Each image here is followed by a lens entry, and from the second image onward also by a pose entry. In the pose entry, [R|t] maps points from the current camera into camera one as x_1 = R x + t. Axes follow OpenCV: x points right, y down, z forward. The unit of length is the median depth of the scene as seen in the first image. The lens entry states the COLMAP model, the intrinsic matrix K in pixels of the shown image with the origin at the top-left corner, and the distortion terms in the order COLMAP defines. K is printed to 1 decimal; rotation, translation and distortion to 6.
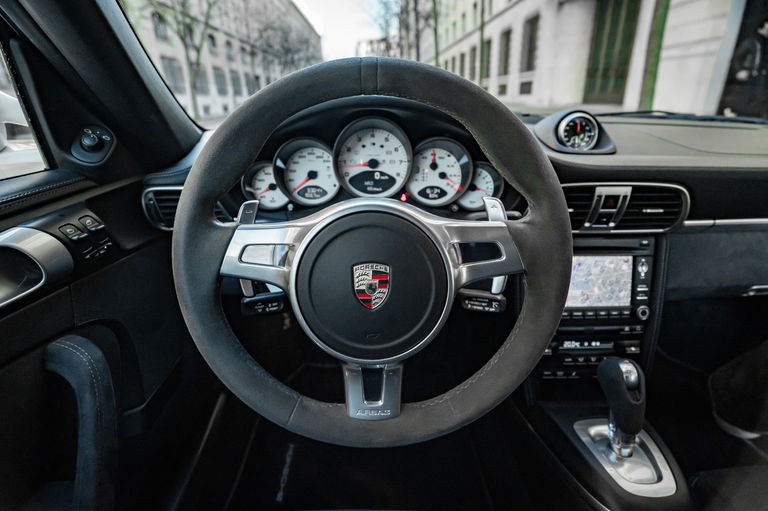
lens RADIAL K [[366.3, 0, 362.4], [0, 366.3, 242.6], [0, 0, 1]] dist [-0.050125, 0.000076]
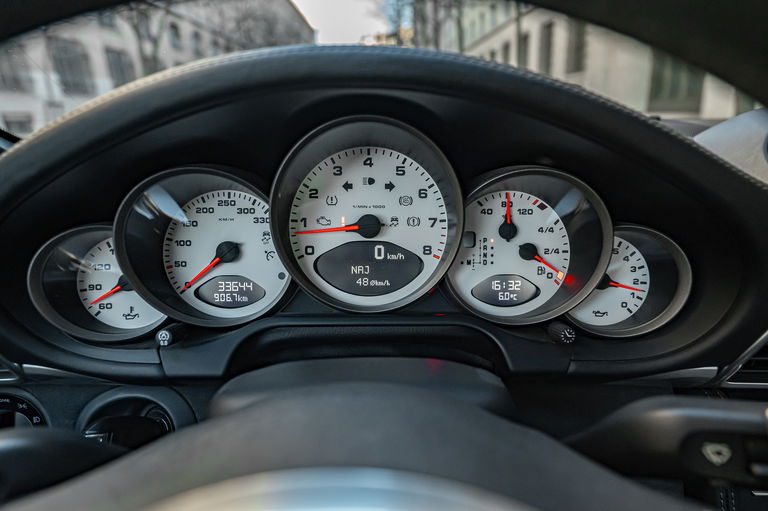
lens RADIAL K [[461.7, 0, 384.0], [0, 461.7, 255.5], [0, 0, 1]] dist [-0.002841, 0.000262]
pose [[0.999458, -0.005329, 0.032483, 0.028308], [0.007513, 0.997692, -0.067482, -0.142616], [-0.032049, 0.067689, 0.997192, 0.451495]]
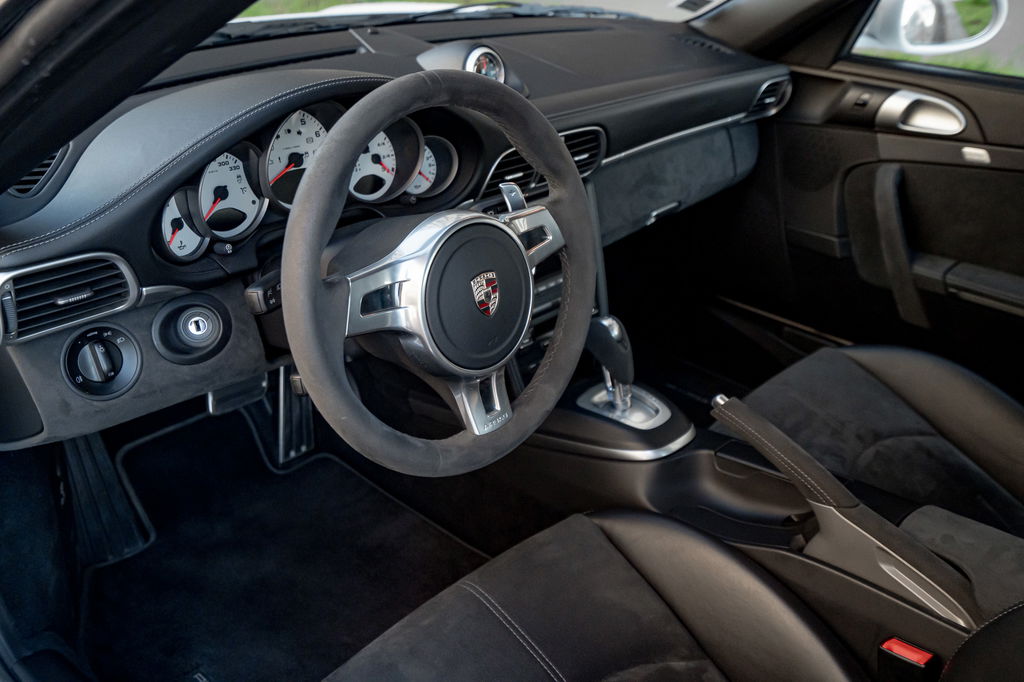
lens RADIAL K [[950.1, 0, 512.0], [0, 950.1, 341.0], [0, 0, 1]] dist [0.006546, 0.002993]
pose [[0.668918, -0.303078, 0.678743, -1.009261], [0.223531, 0.952856, 0.205182, -0.165430], [-0.708930, 0.014470, 0.705130, -0.543836]]
